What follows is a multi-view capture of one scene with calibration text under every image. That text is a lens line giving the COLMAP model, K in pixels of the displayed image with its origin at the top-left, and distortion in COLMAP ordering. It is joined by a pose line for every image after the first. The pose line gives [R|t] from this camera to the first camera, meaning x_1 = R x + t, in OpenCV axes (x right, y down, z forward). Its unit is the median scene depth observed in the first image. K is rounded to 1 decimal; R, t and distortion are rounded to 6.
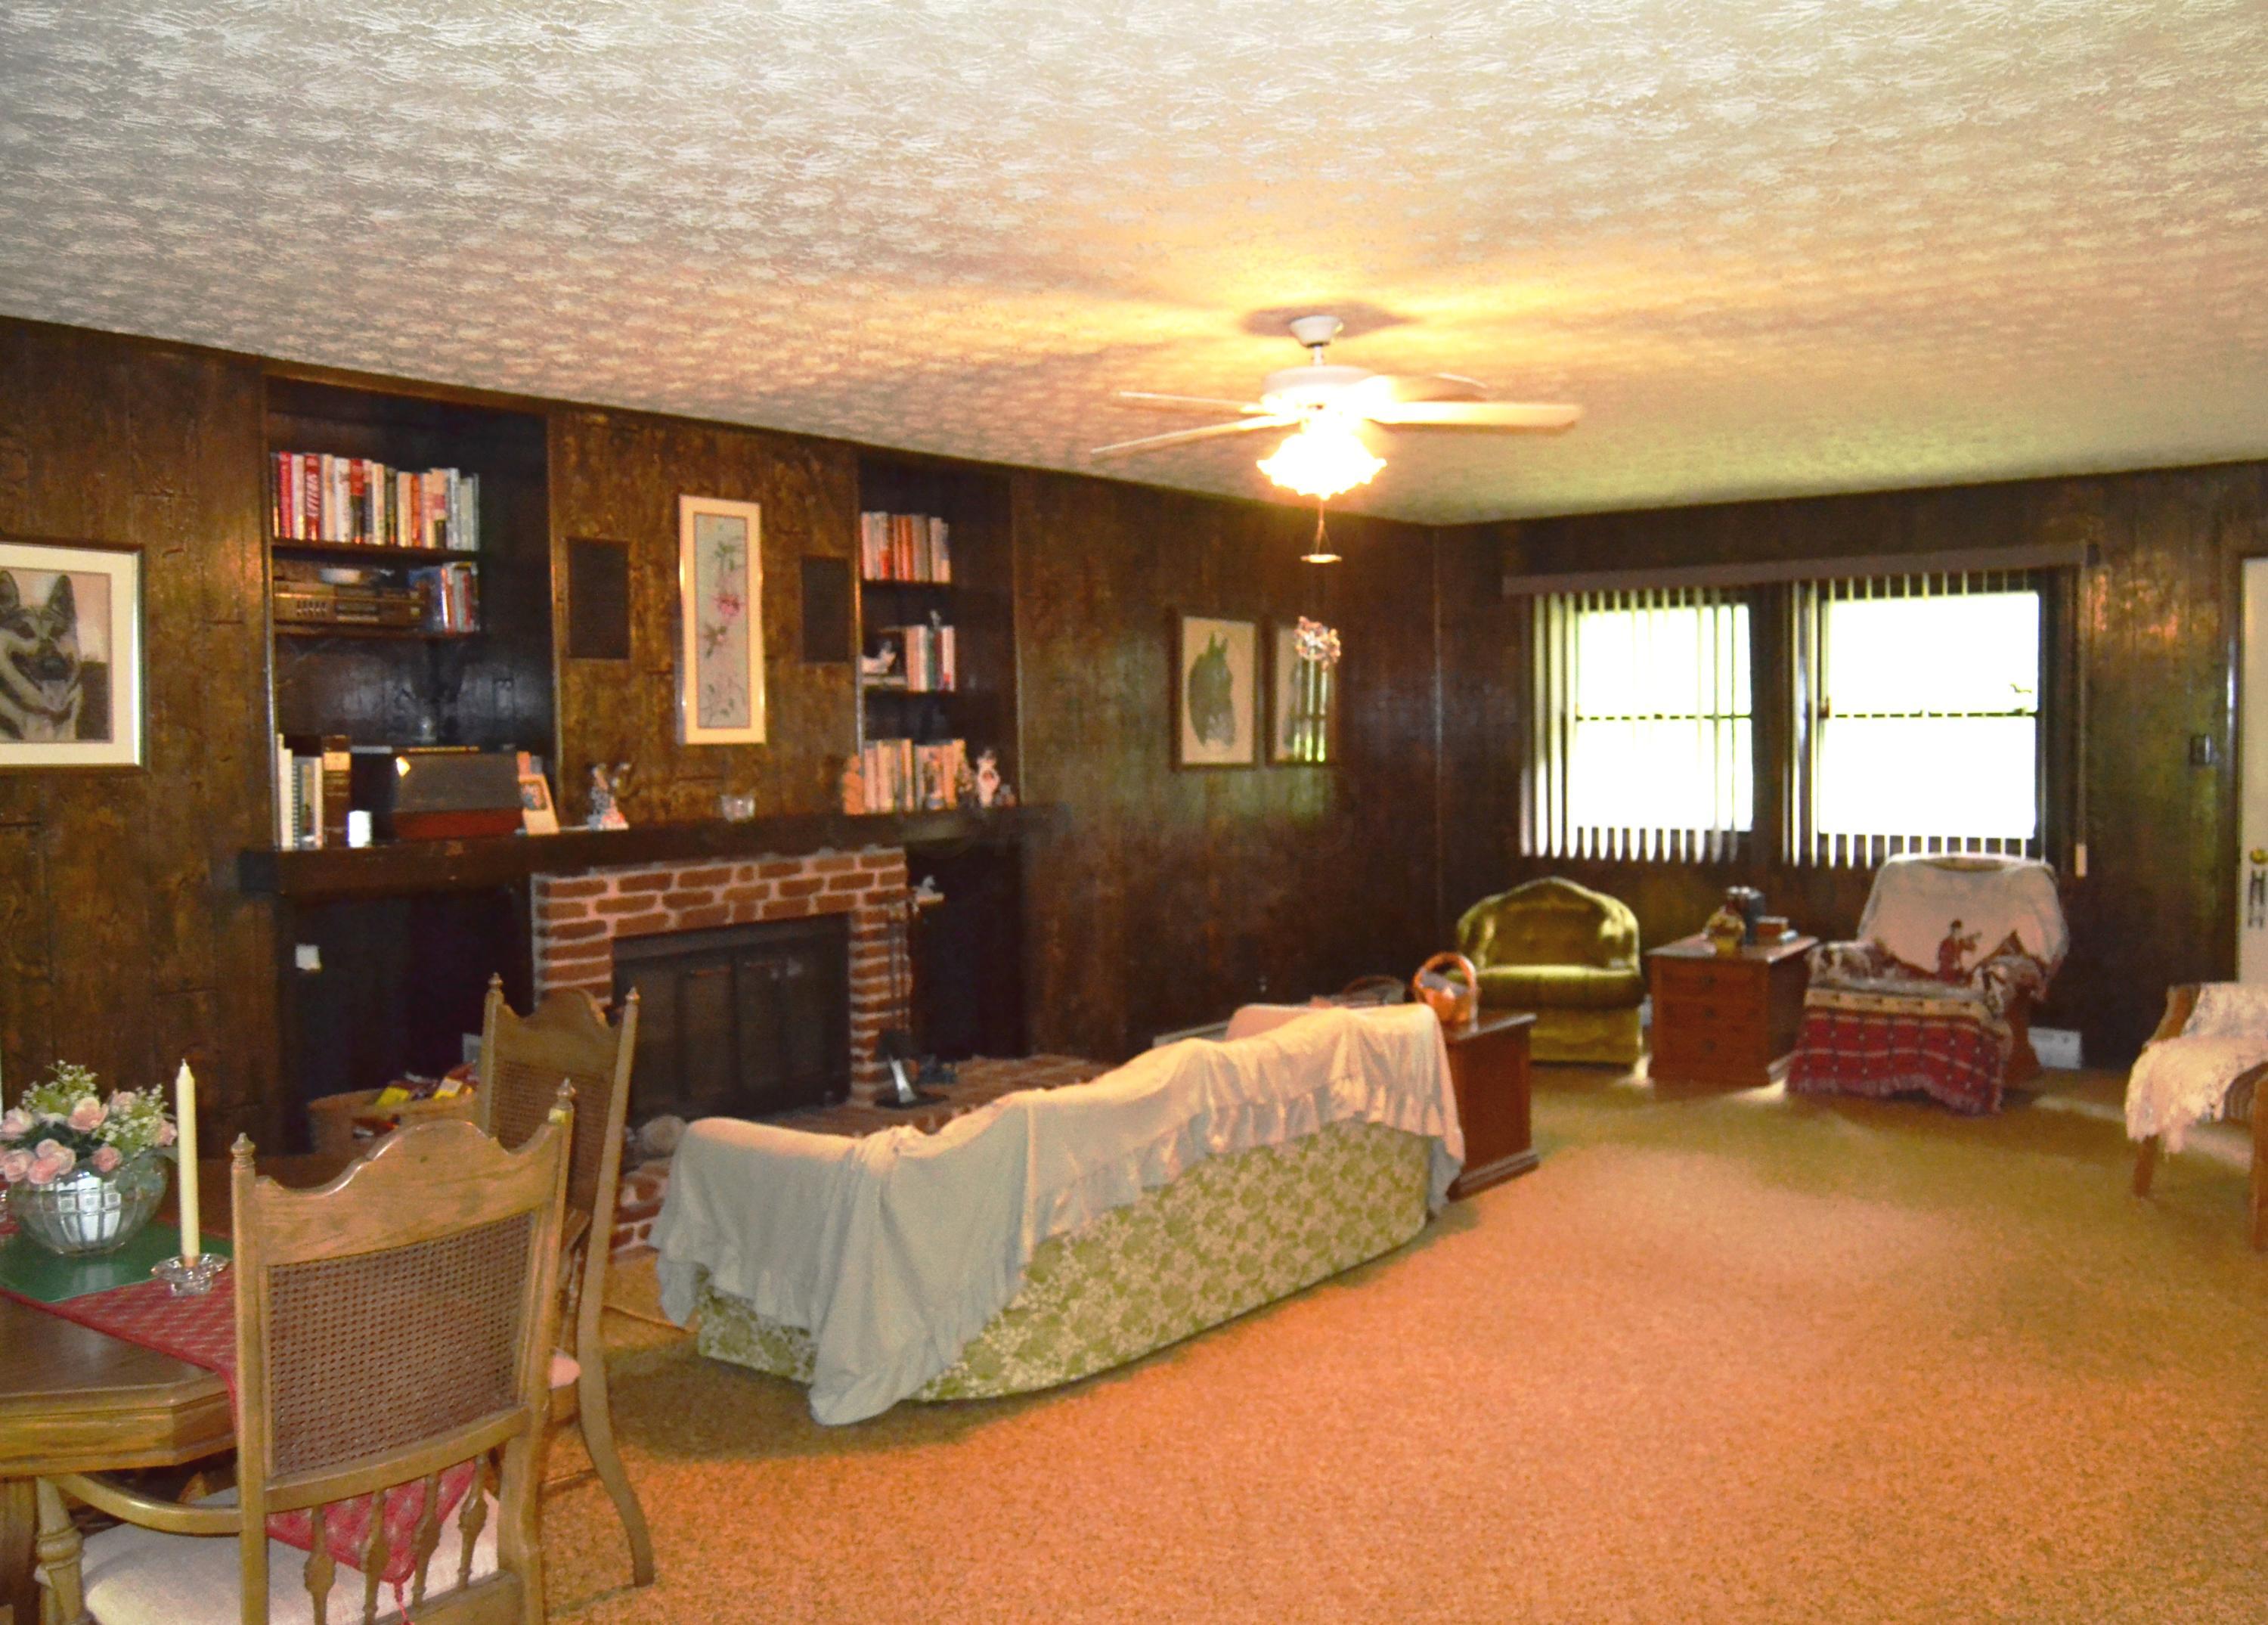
lens RADIAL K [[2049.2, 0, 1134.0], [0, 2049.2, 812.5], [0, 0, 1]] dist [-0.010314, -0.001037]
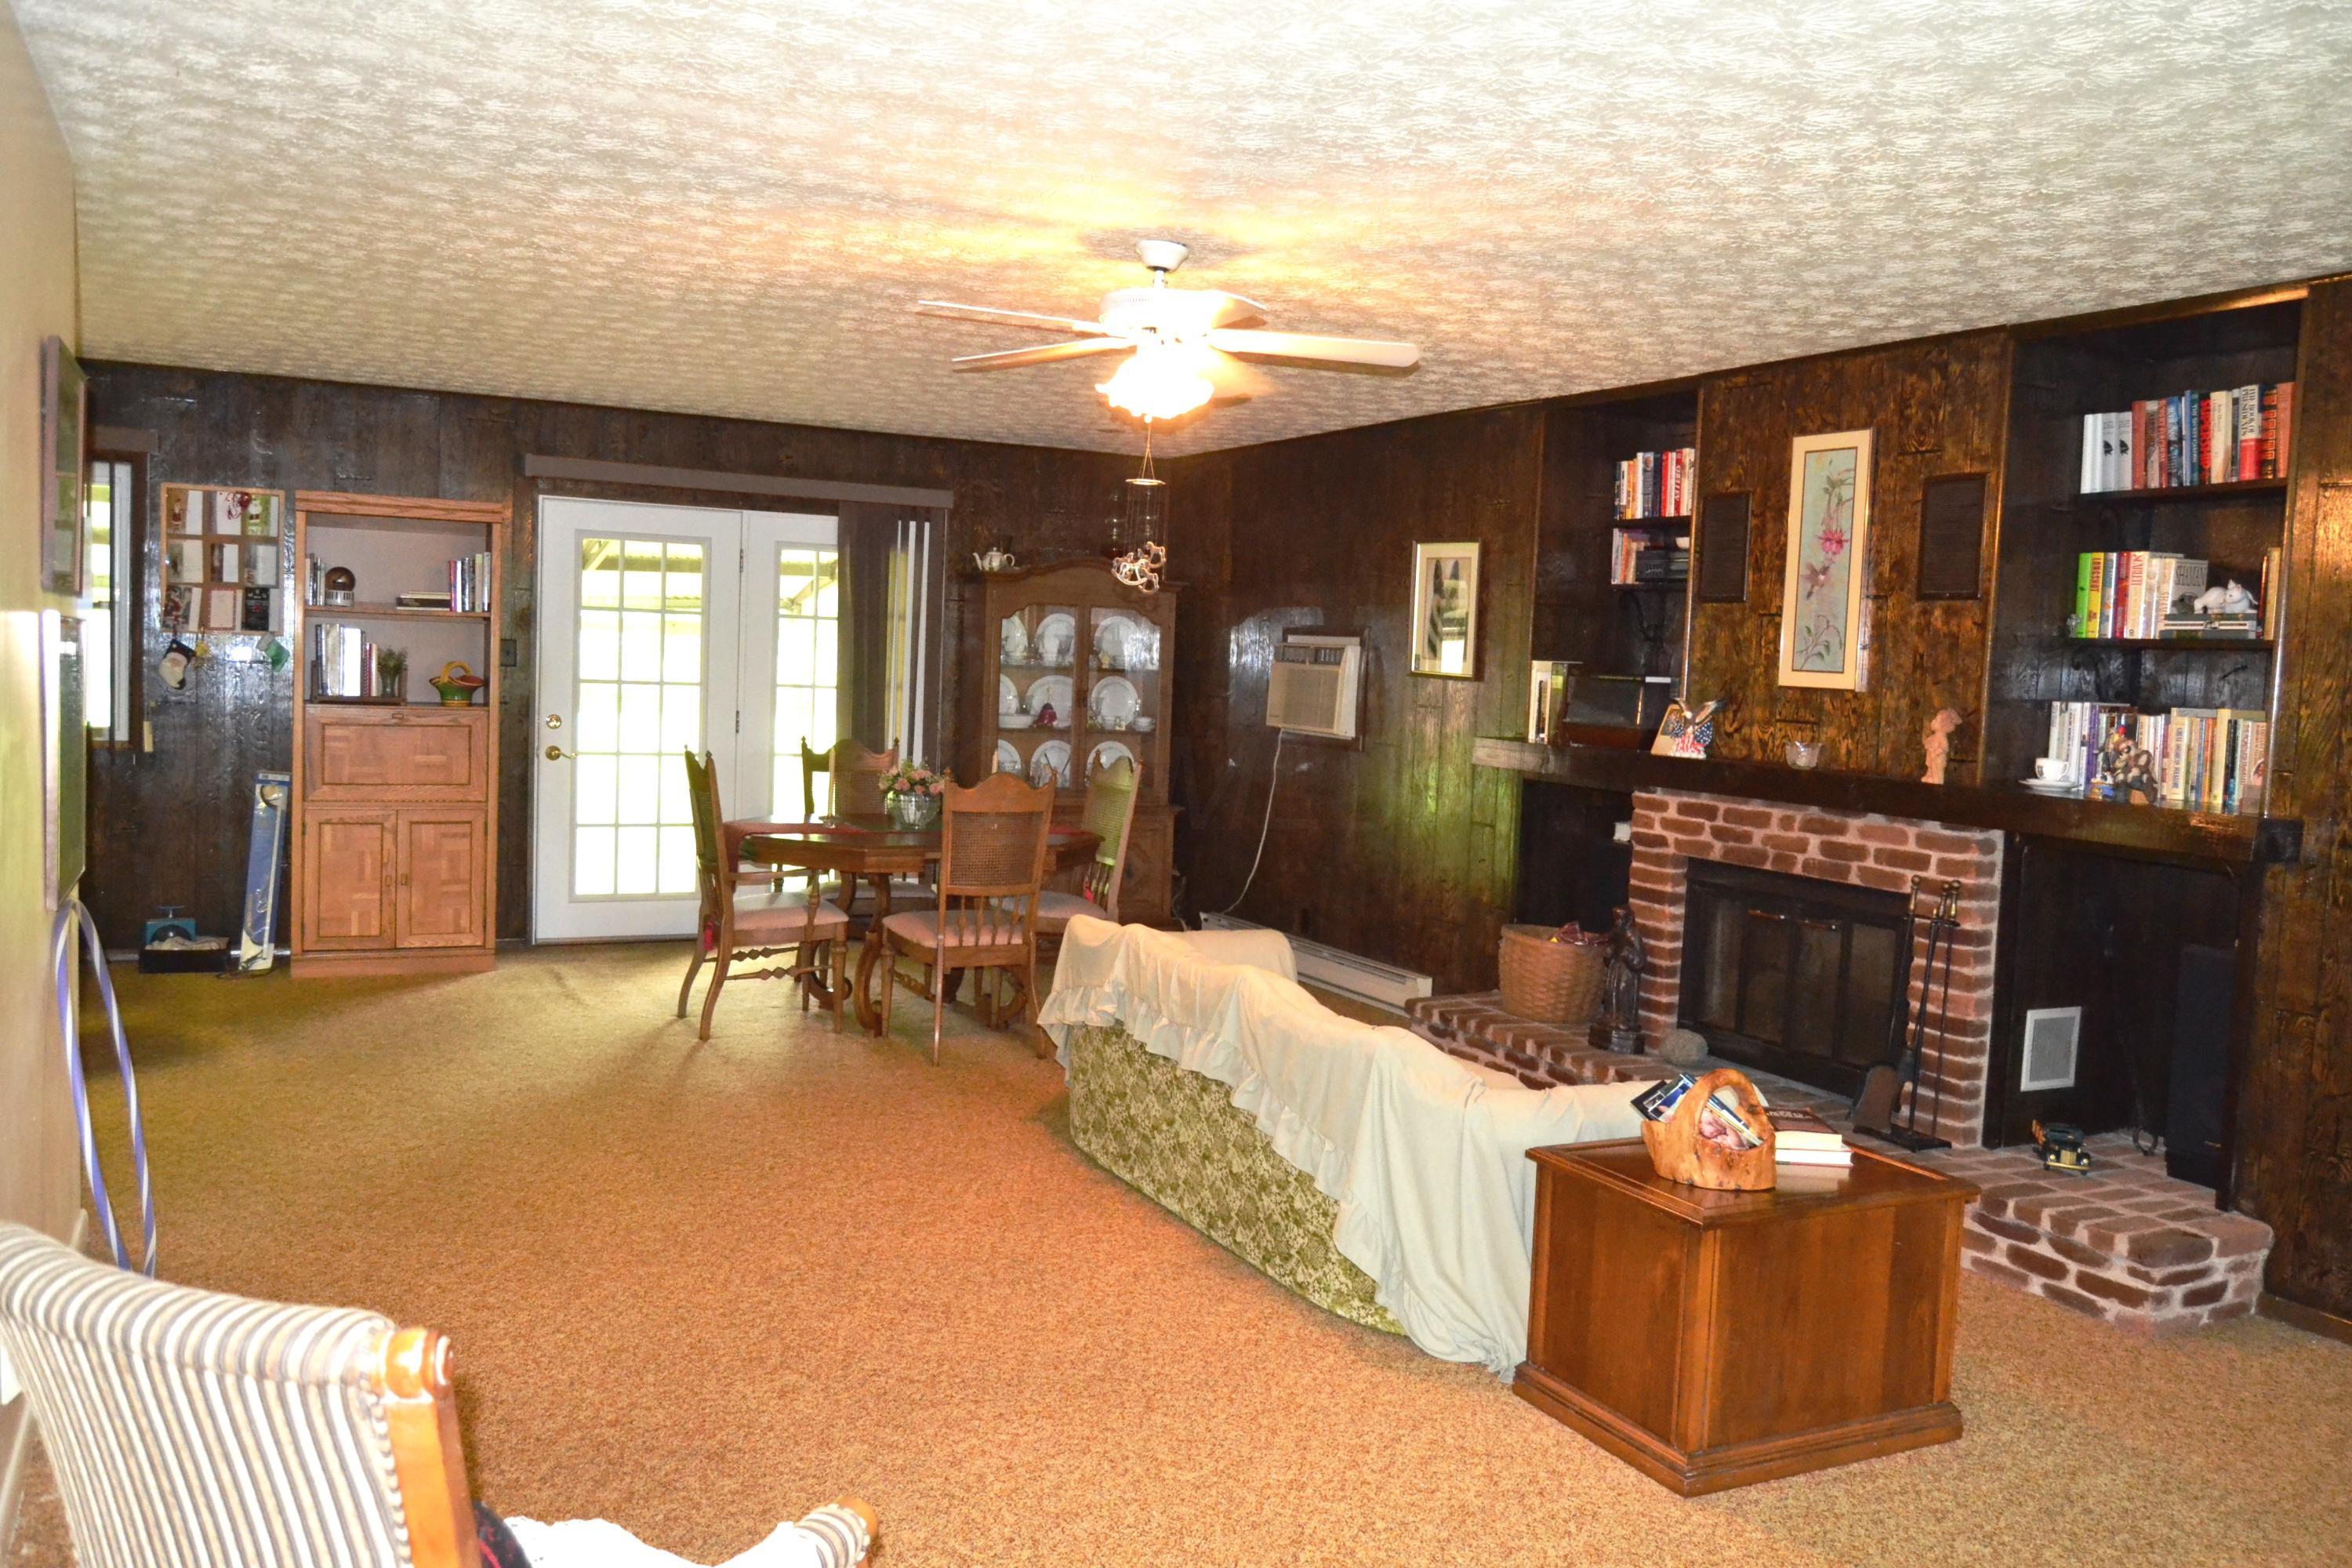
lens RADIAL K [[1849.0, 0, 1176.0], [0, 1849.0, 784.0], [0, 0, 1]] dist [-0.018755, 0.015532]
pose [[-0.439540, 0.058515, -0.896315, 0.718257], [-0.077408, 0.991696, 0.102702, -0.055353], [0.894881, 0.114523, -0.431361, 1.123159]]
